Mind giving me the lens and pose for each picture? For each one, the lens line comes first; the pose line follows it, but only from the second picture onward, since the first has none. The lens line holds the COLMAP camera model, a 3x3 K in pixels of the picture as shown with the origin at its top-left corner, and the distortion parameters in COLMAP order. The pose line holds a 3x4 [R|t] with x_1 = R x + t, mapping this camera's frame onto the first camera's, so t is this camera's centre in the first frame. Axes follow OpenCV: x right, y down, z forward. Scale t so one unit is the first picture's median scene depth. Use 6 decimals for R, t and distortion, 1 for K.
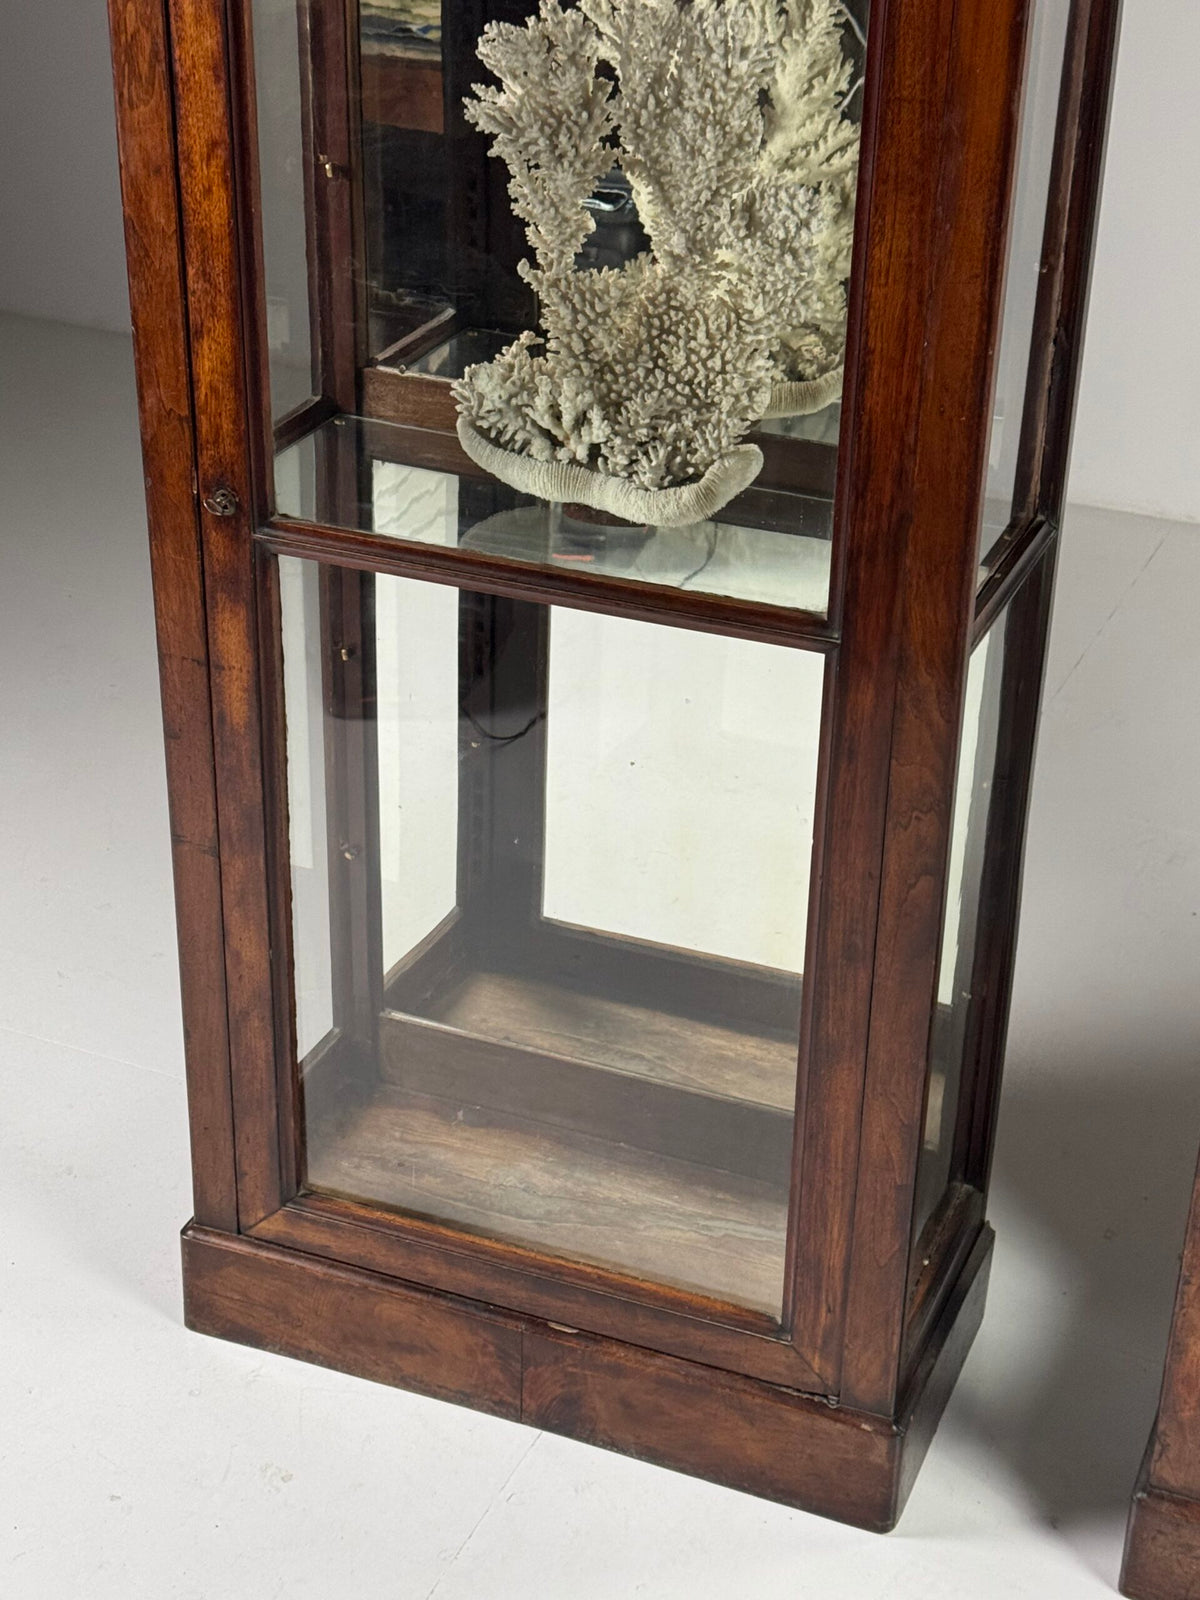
lens RADIAL K [[2597.2, 0, 620.2], [0, 2597.2, 813.1], [0, 0, 1]] dist [0.149336, 0.000000]
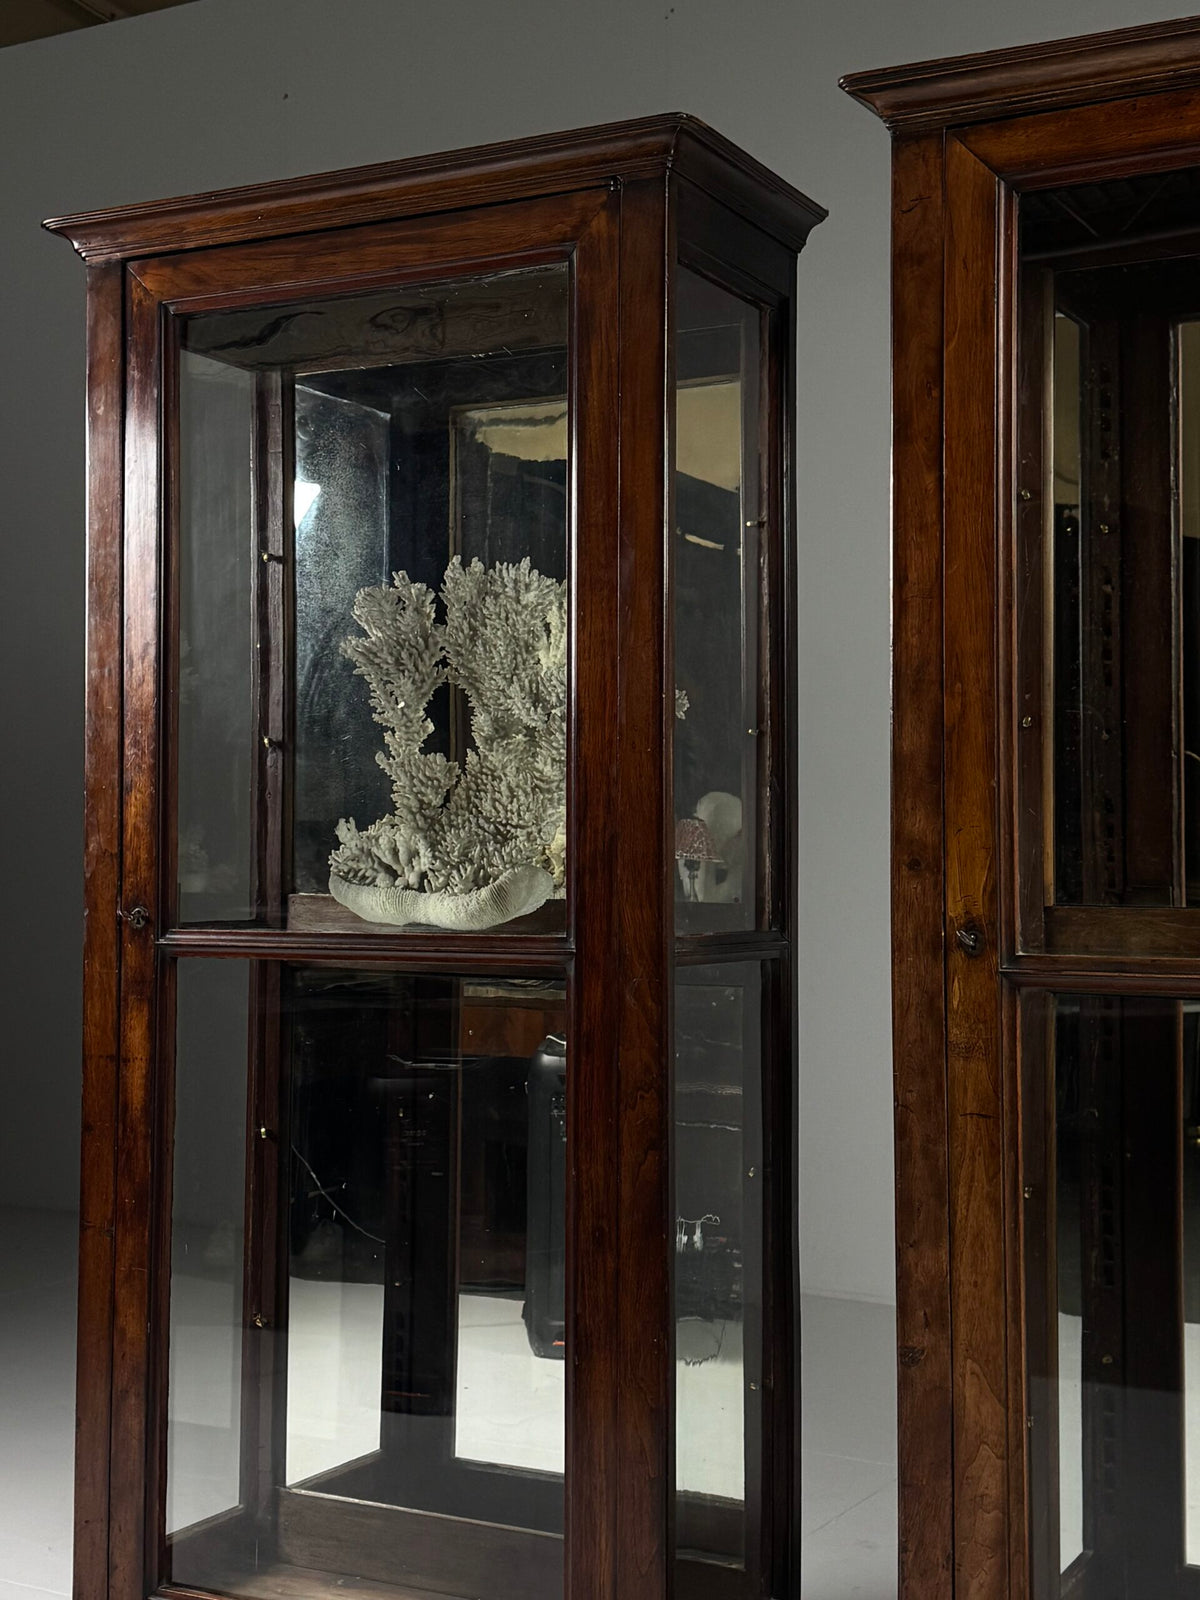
lens RADIAL K [[2167.6, 0, 593.2], [0, 2167.6, 808.0], [0, 0, 1]] dist [0.139009, 0.000000]
pose [[0.993534, -0.024129, -0.110939, 0.191832], [-0.033912, 0.869470, -0.492819, 0.354352], [0.108349, 0.493395, 0.863030, 0.059373]]
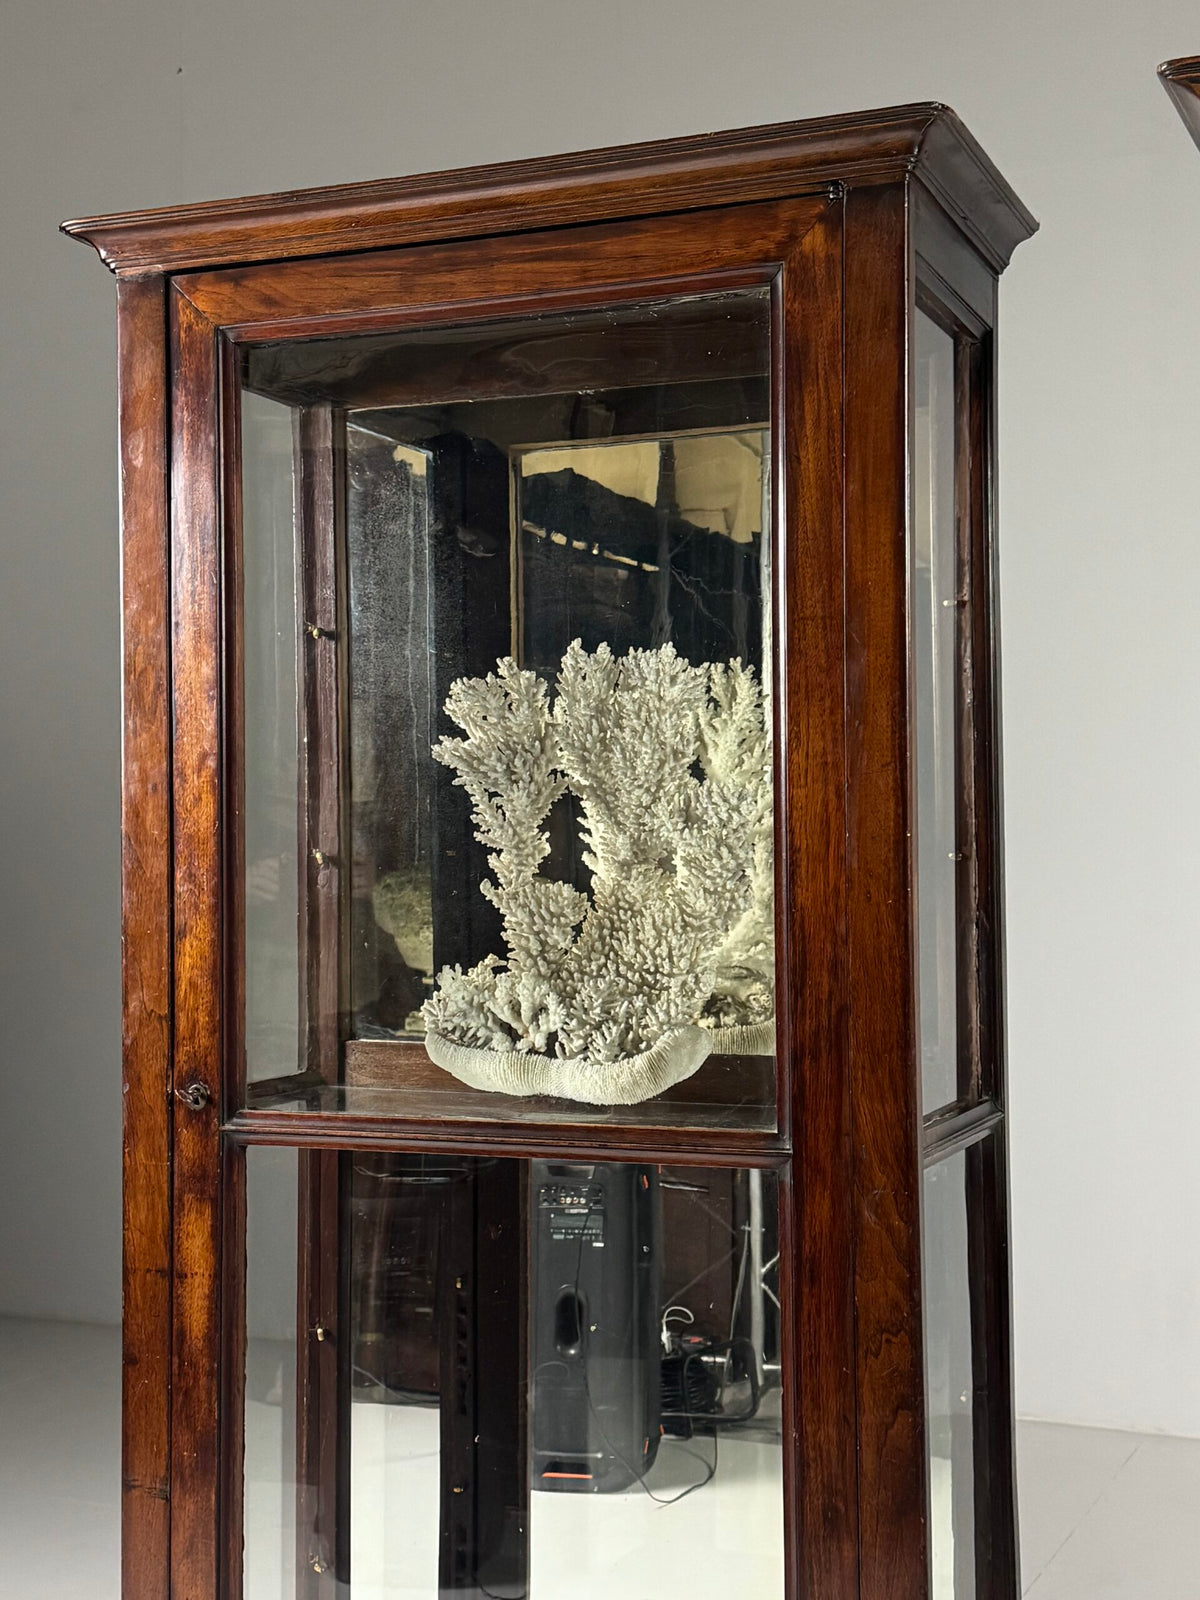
lens RADIAL K [[2167.6, 0, 604.7], [0, 2167.6, 816.0], [0, 0, 1]] dist [0.139009, 0.000000]
pose [[0.999377, -0.032928, -0.012736, 0.025111], [0.022600, 0.873812, -0.485738, 0.205347], [0.027124, 0.485147, 0.874012, 0.187382]]
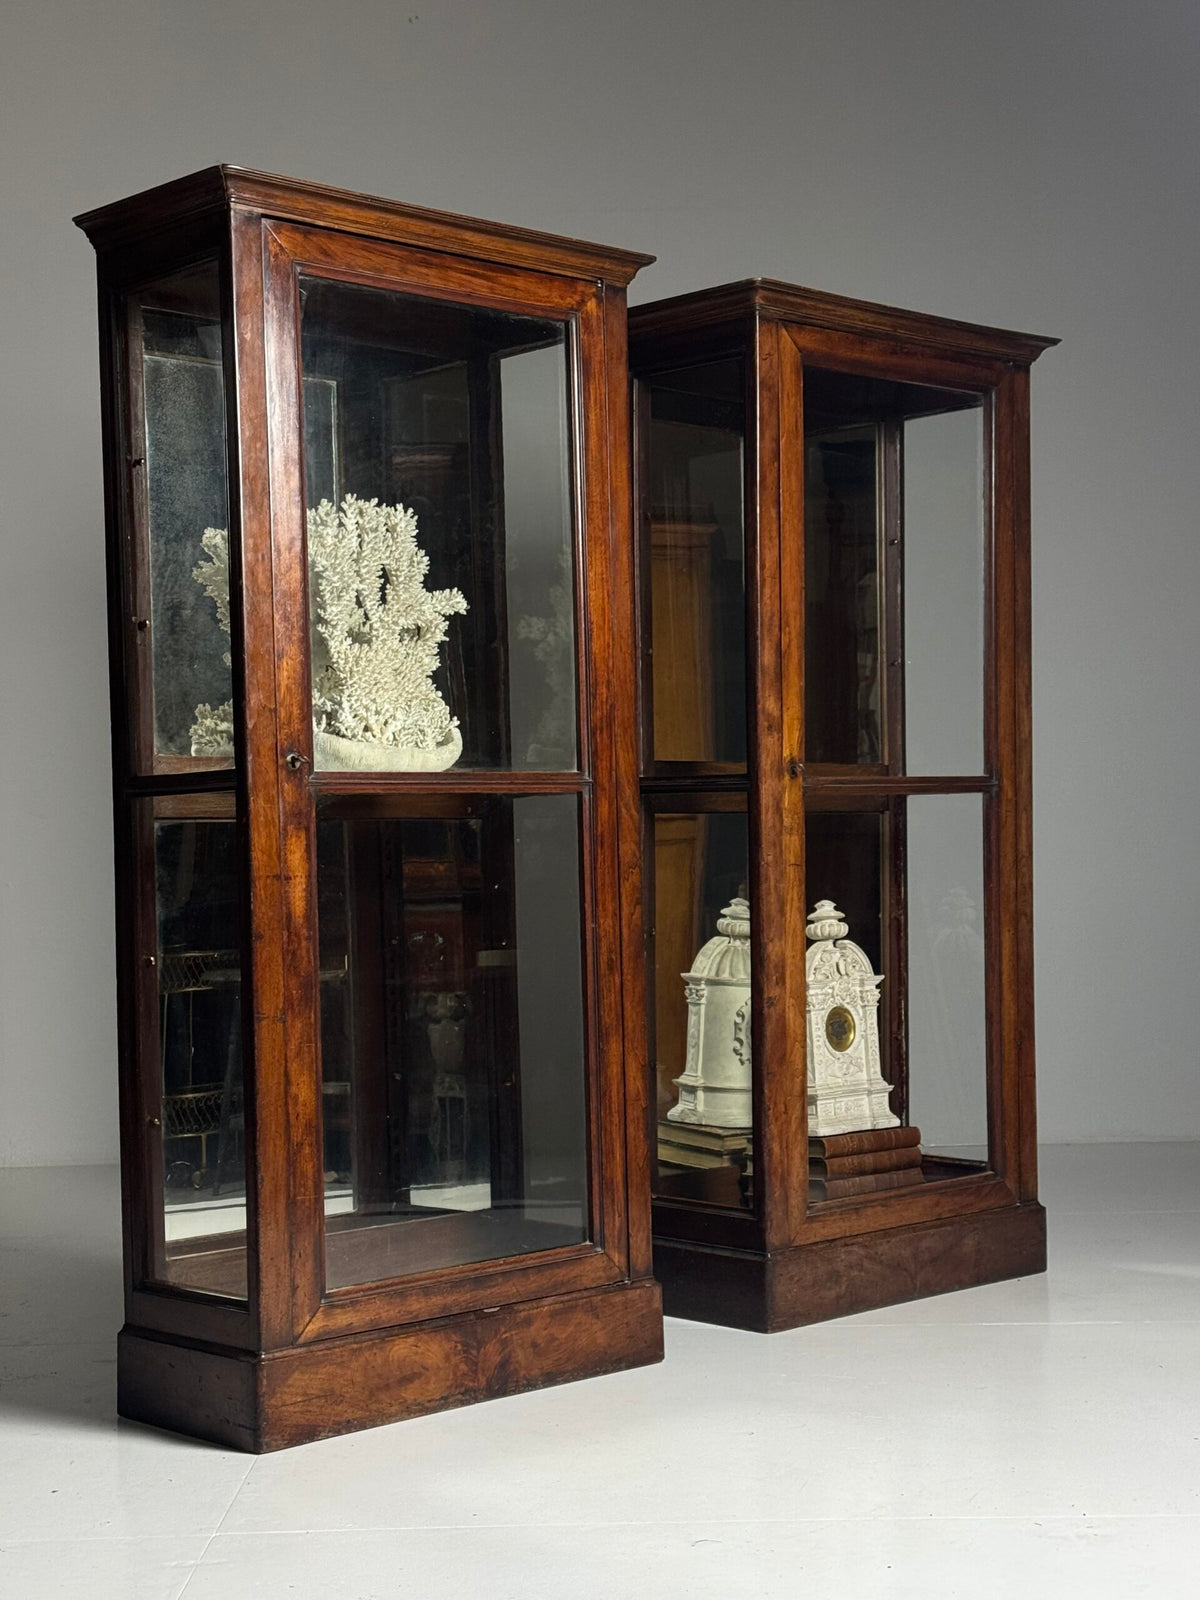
lens RADIAL K [[2451.1, 0, 606.4], [0, 2451.1, 802.4], [0, 0, 1]] dist [0.150545, 0.000000]
pose [[0.419414, -0.017927, 0.907618, -1.402443], [0.458847, 0.866873, -0.194913, 0.275646], [-0.783295, 0.498207, 0.371804, 0.302646]]
